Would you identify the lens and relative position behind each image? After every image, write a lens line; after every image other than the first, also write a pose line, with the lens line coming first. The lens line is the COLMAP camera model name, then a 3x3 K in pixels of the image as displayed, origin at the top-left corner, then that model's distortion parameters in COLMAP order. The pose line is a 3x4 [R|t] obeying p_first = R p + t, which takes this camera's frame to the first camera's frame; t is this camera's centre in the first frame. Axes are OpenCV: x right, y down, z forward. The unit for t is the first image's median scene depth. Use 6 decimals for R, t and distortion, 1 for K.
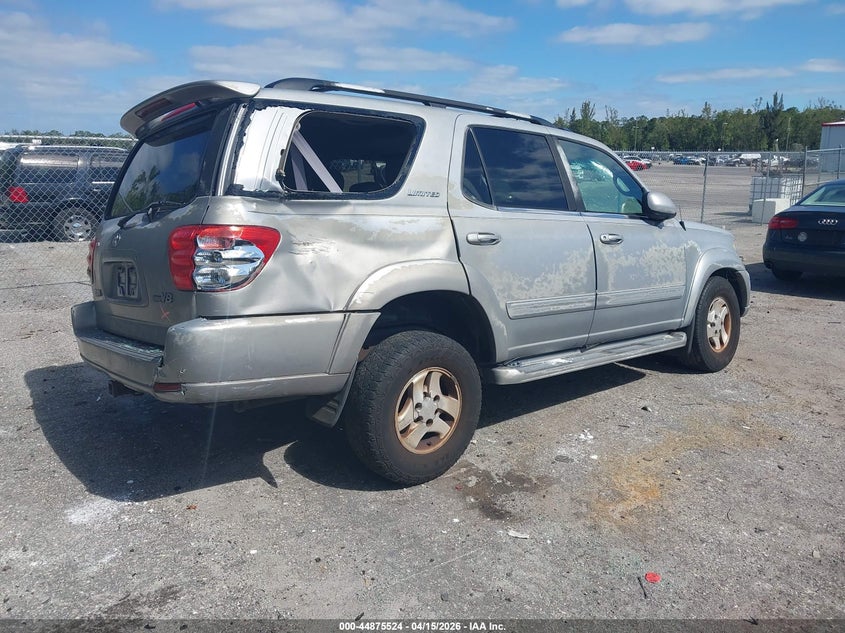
lens RADIAL K [[656.2, 0, 410.5], [0, 656.2, 311.3], [0, 0, 1]] dist [0.002427, 0.002695]
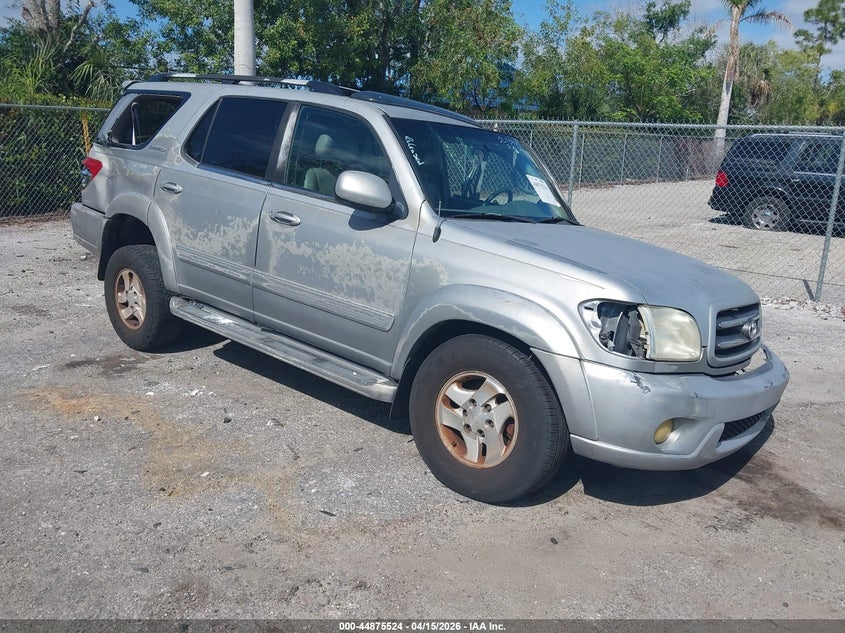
lens RADIAL K [[656.2, 0, 410.5], [0, 656.2, 311.3], [0, 0, 1]] dist [0.002427, 0.002695]
pose [[0.187869, 0.254300, -0.948703, 1.234641], [-0.245467, 0.947407, 0.205344, -0.219162], [0.951026, 0.194297, 0.240411, 1.002541]]
